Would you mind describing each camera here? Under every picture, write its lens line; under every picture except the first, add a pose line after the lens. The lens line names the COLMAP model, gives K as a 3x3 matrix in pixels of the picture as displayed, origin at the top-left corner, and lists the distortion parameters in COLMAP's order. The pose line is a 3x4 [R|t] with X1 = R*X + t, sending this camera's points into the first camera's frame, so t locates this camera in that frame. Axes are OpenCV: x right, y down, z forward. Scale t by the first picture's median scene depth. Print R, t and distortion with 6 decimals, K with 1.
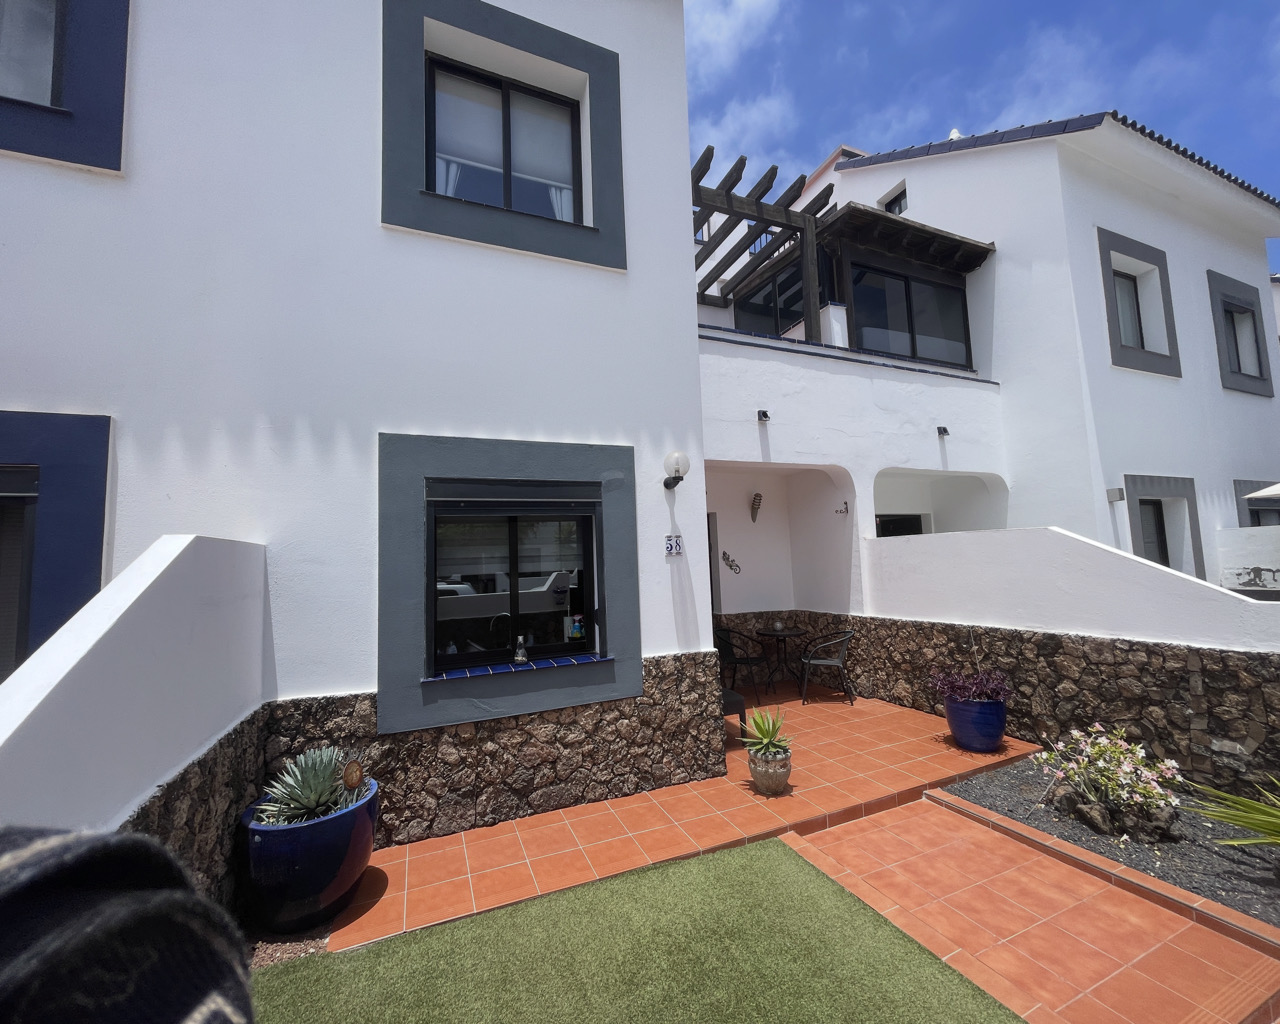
lens RADIAL K [[520.7, 0, 643.6], [0, 520.7, 489.7], [0, 0, 1]] dist [0.003348, -0.000043]
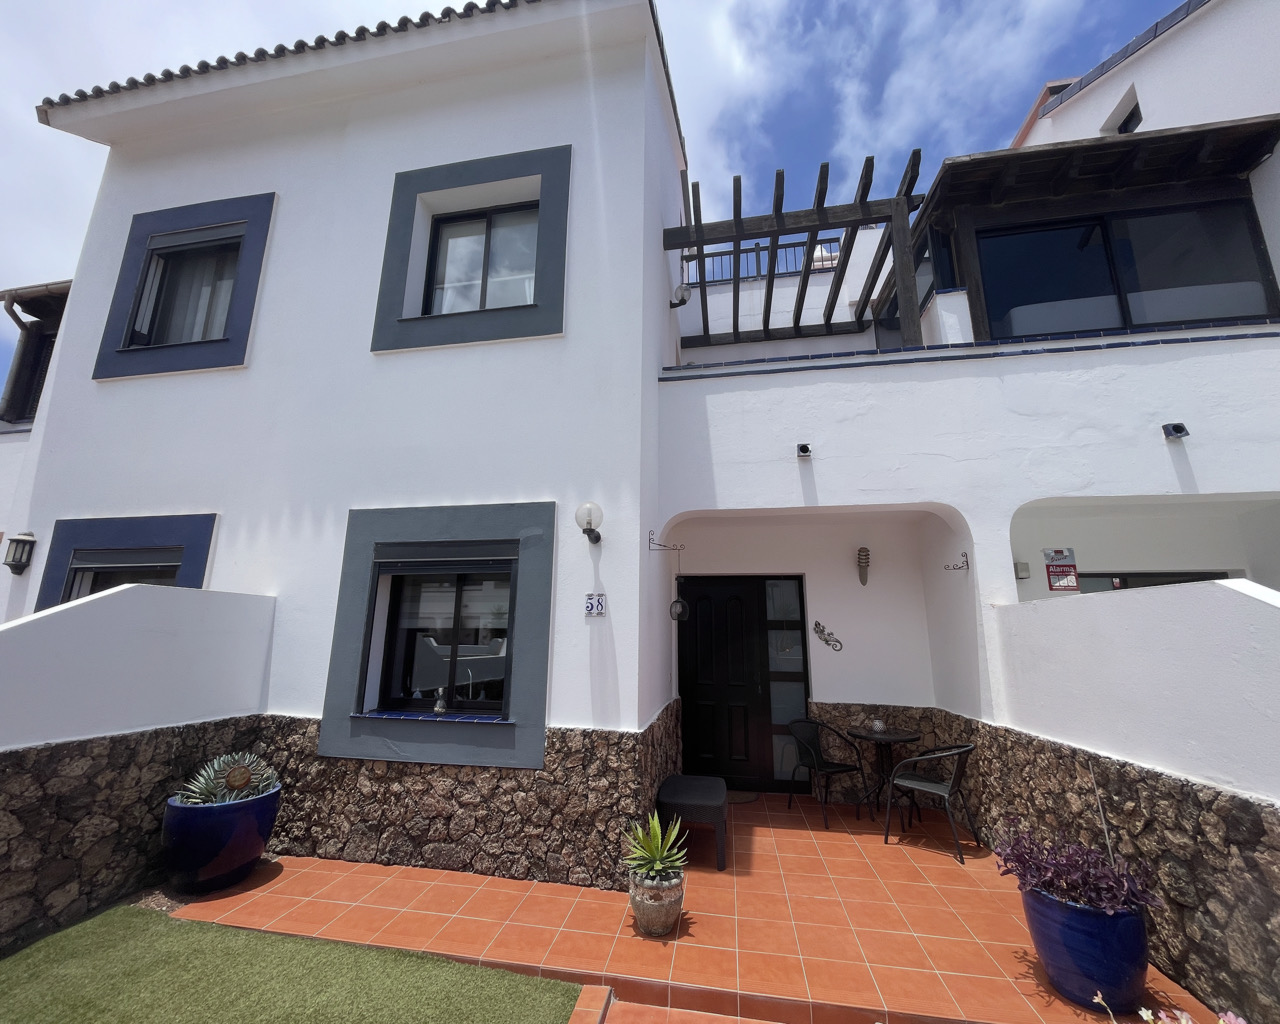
lens RADIAL K [[517.1, 0, 636.0], [0, 517.1, 501.3], [0, 0, 1]] dist [-0.003044, 0.001212]
pose [[0.834089, -0.095857, -0.543237, 0.654229], [0.031872, 0.991515, -0.126021, 0.044840], [0.550708, 0.087798, 0.830068, 0.282189]]
